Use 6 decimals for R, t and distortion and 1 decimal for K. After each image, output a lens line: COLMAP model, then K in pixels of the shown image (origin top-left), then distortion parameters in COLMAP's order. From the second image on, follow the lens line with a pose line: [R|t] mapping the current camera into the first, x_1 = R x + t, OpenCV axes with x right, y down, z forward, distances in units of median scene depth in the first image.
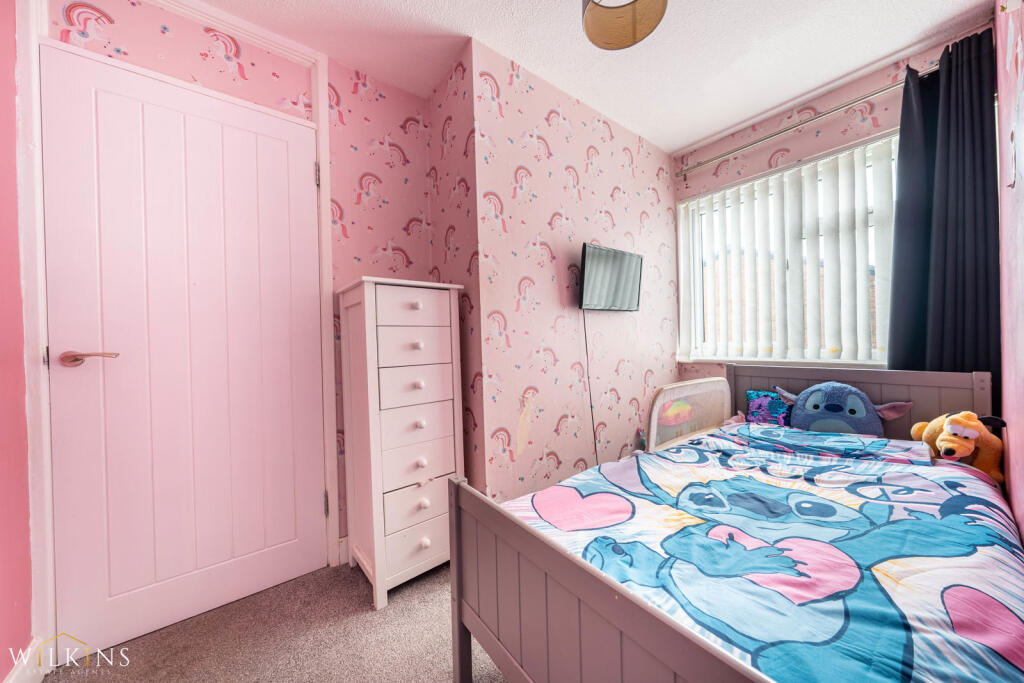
lens RADIAL K [[344.9, 0, 512.0], [0, 344.9, 341.5], [0, 0, 1]] dist [-0.000519, -0.000128]
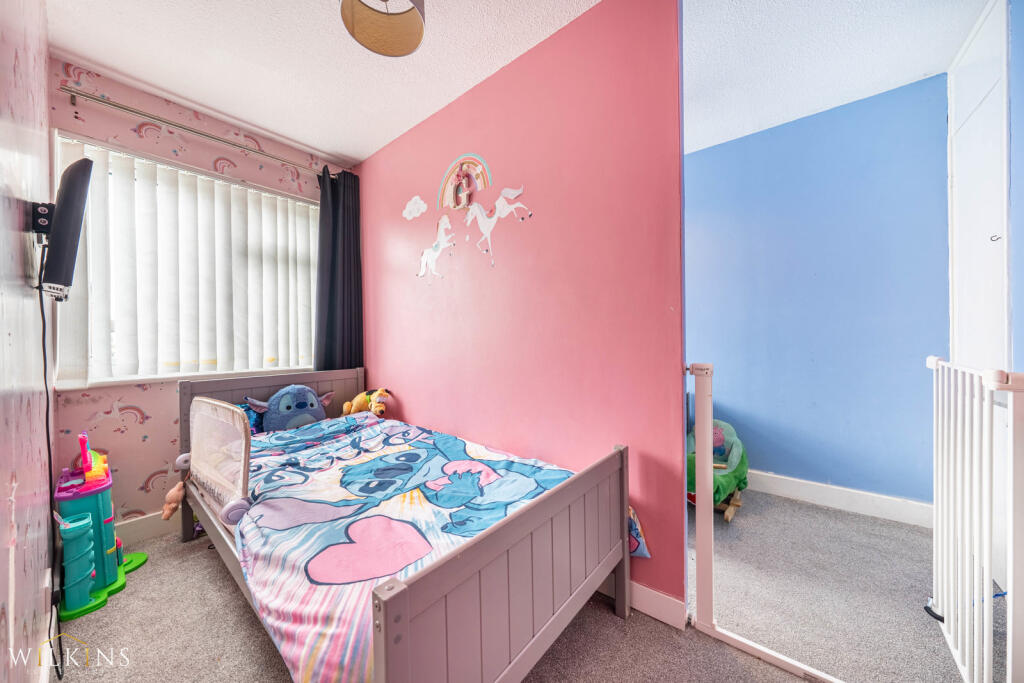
lens RADIAL K [[344.9, 0, 512.0], [0, 344.9, 341.5], [0, 0, 1]] dist [-0.000519, -0.000128]
pose [[-0.227879, 0.024747, 0.973375, -0.564780], [0.022815, 0.999538, -0.020071, 0.008580], [-0.973422, 0.017634, -0.228339, 0.688765]]
